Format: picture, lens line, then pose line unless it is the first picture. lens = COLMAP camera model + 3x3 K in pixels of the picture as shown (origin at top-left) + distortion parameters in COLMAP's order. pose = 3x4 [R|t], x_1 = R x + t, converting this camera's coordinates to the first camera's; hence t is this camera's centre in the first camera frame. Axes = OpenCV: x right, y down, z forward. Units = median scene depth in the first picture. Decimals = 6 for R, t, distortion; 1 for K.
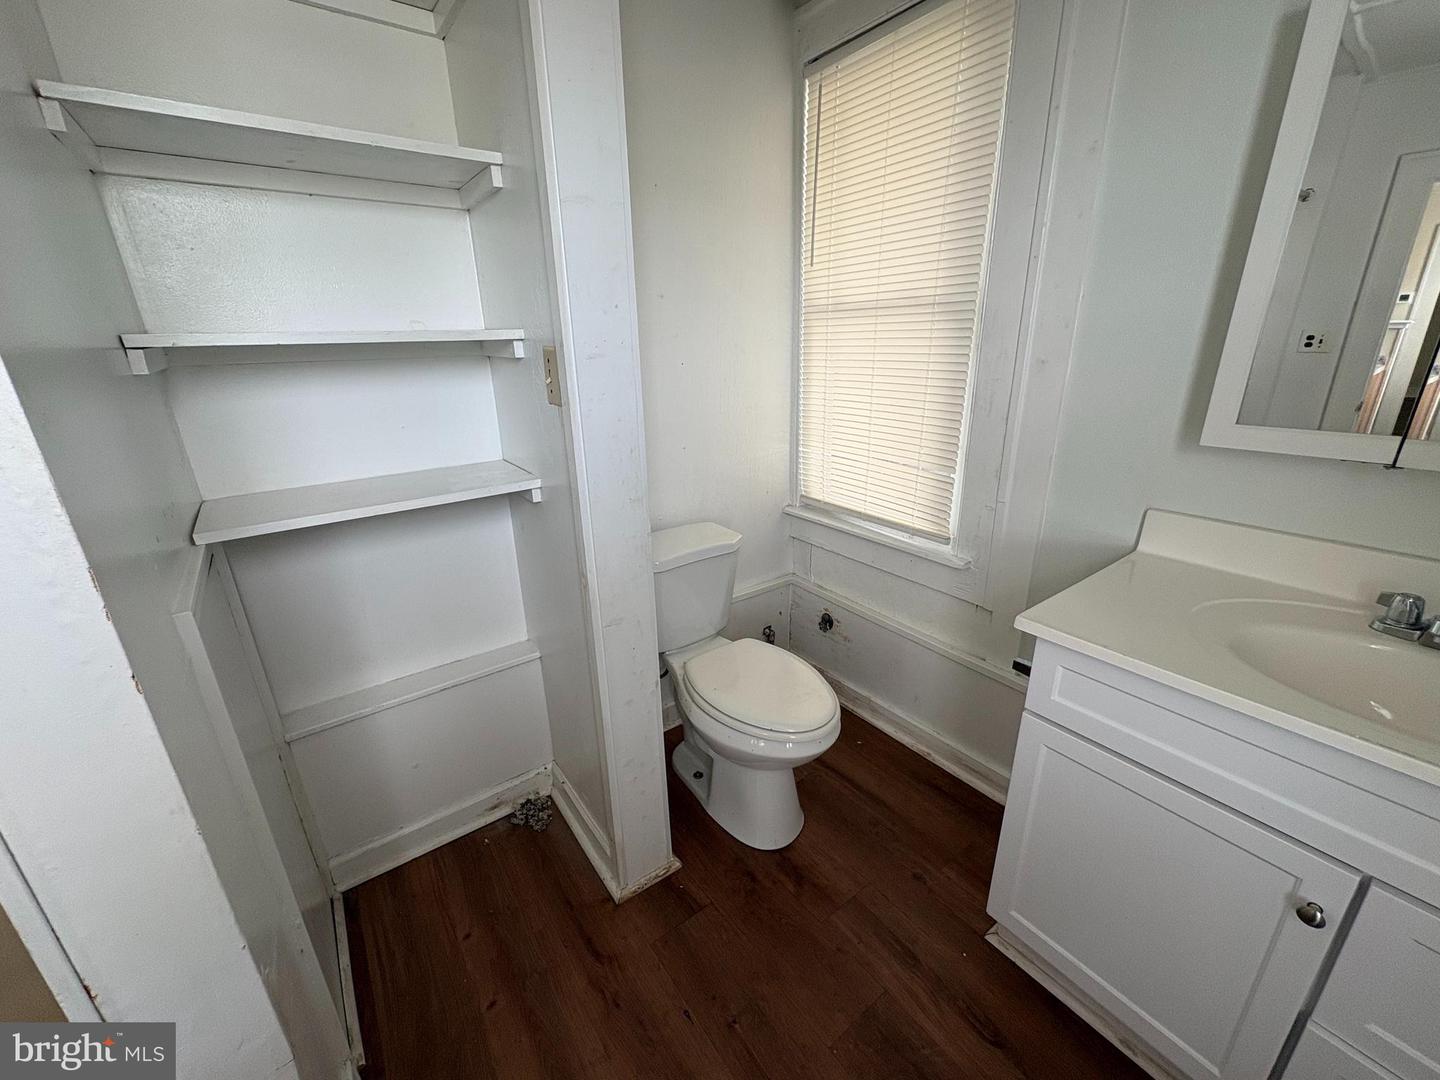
lens RADIAL K [[573.8, 0, 720.0], [0, 573.8, 540.0], [0, 0, 1]] dist [0.000724, 0.000140]
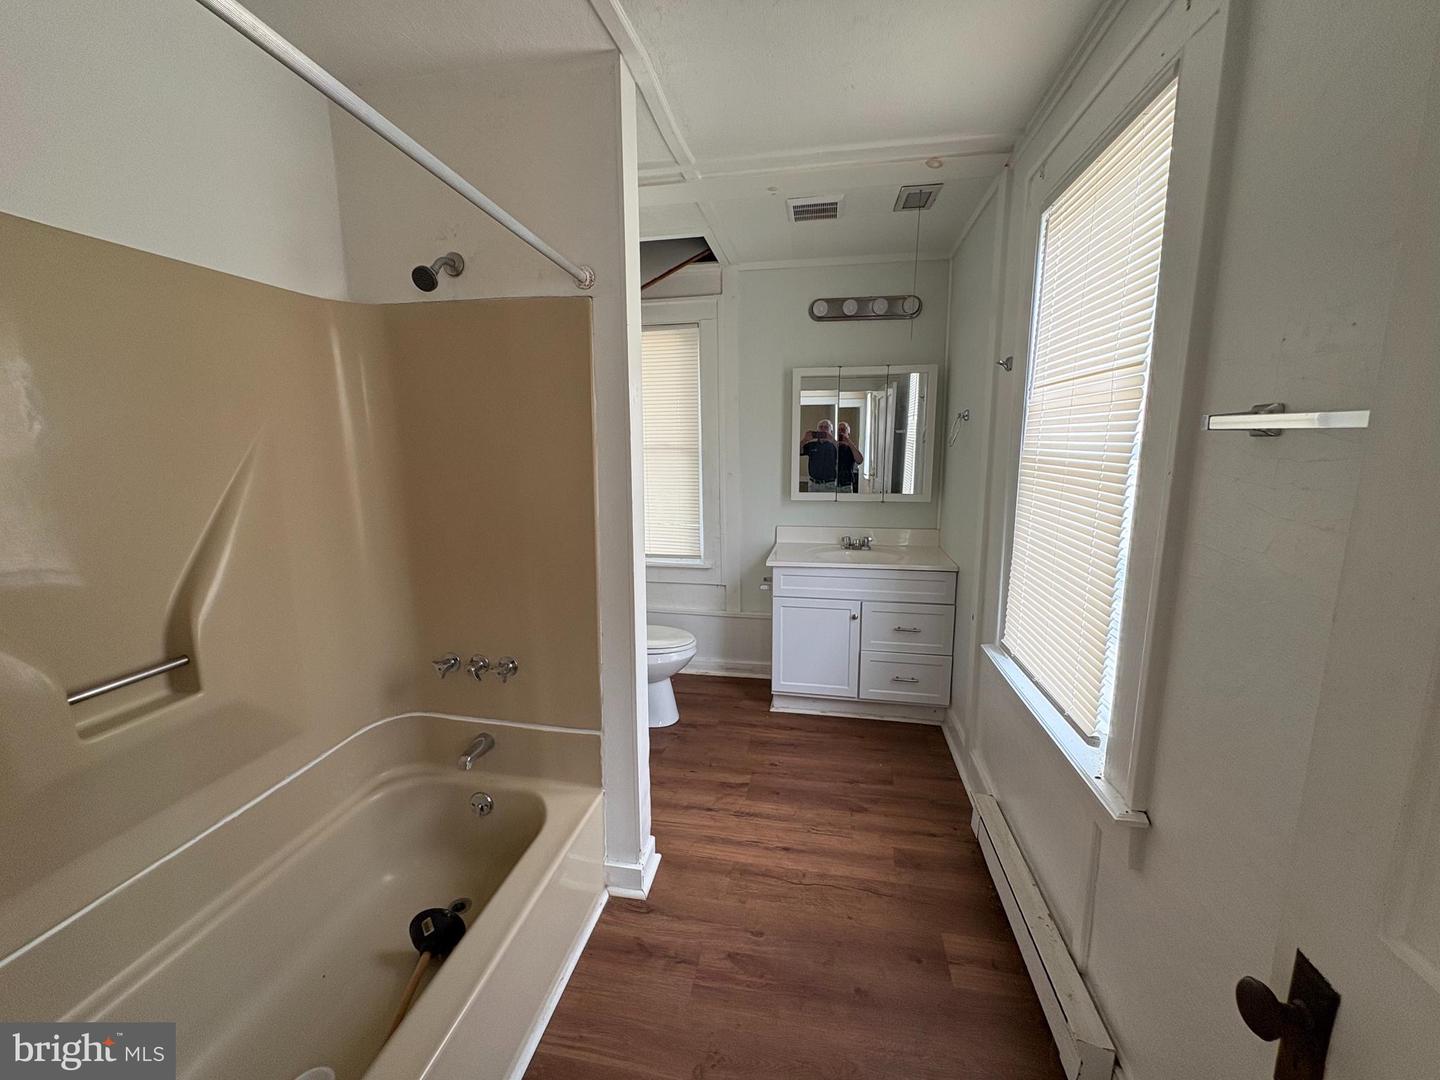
lens RADIAL K [[573.8, 0, 720.0], [0, 573.8, 540.0], [0, 0, 1]] dist [0.000724, 0.000140]
pose [[0.723644, -0.100108, 0.682874, -1.451947], [0.215602, 0.972698, -0.085878, 0.205356], [-0.655633, 0.209374, 0.725471, -0.851239]]
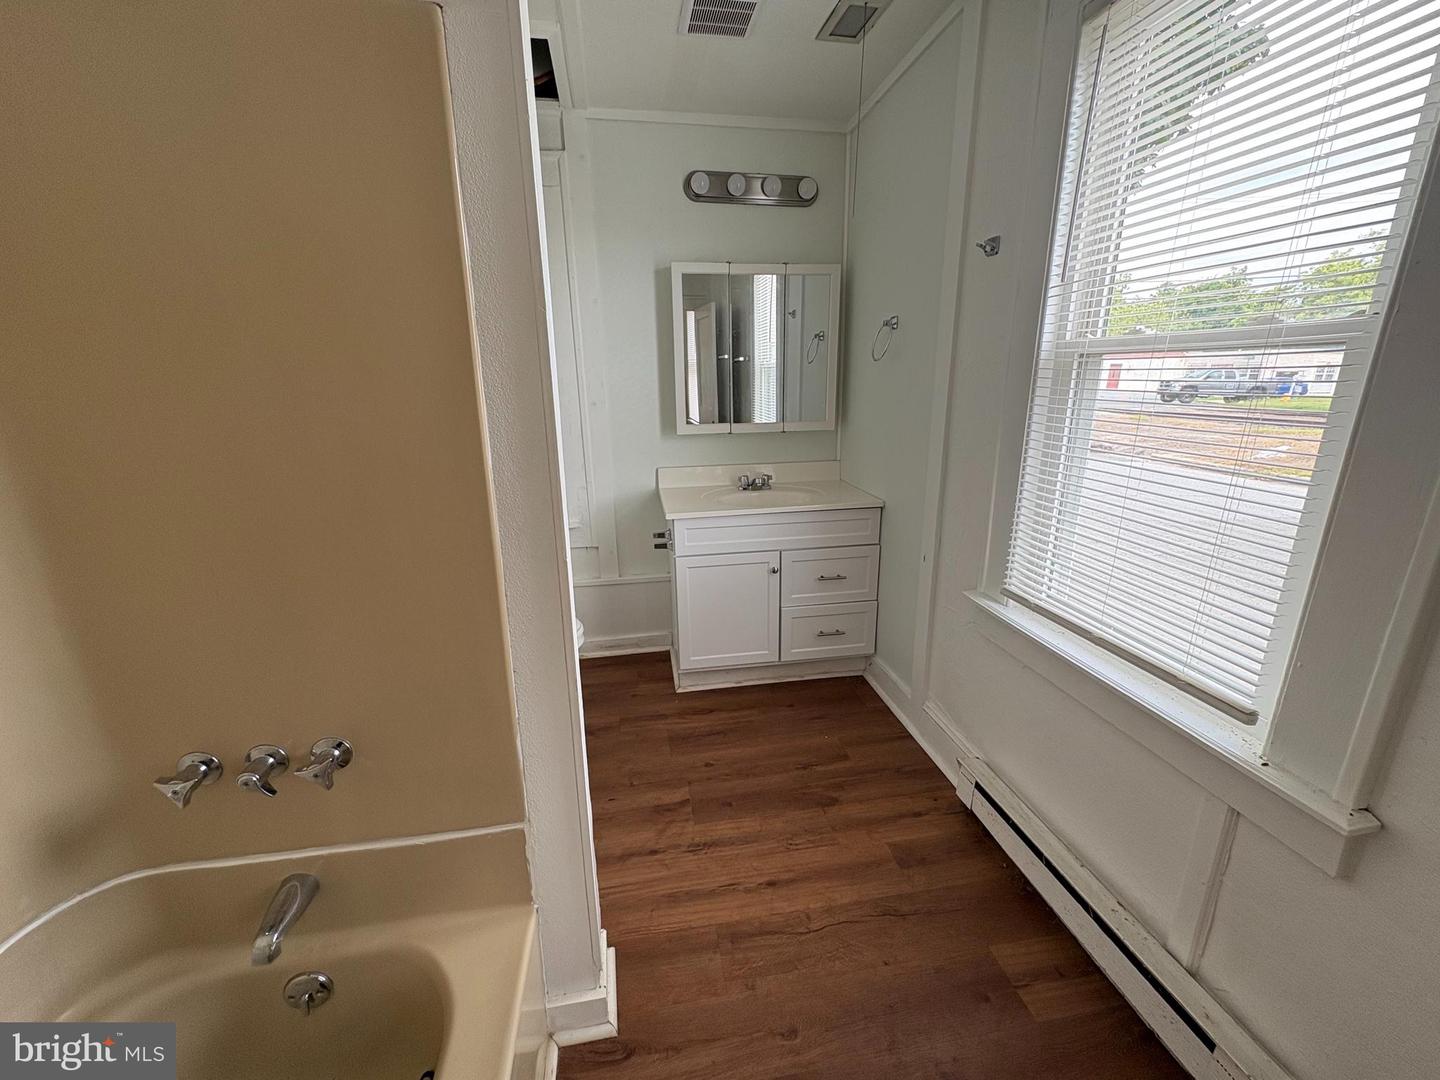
lens RADIAL K [[573.8, 0, 720.0], [0, 573.8, 540.0], [0, 0, 1]] dist [0.000724, 0.000140]
pose [[0.442226, -0.230534, 0.866770, -1.240254], [0.298891, 0.949042, 0.099921, 0.062273], [-0.845636, 0.214882, 0.488595, -0.221324]]
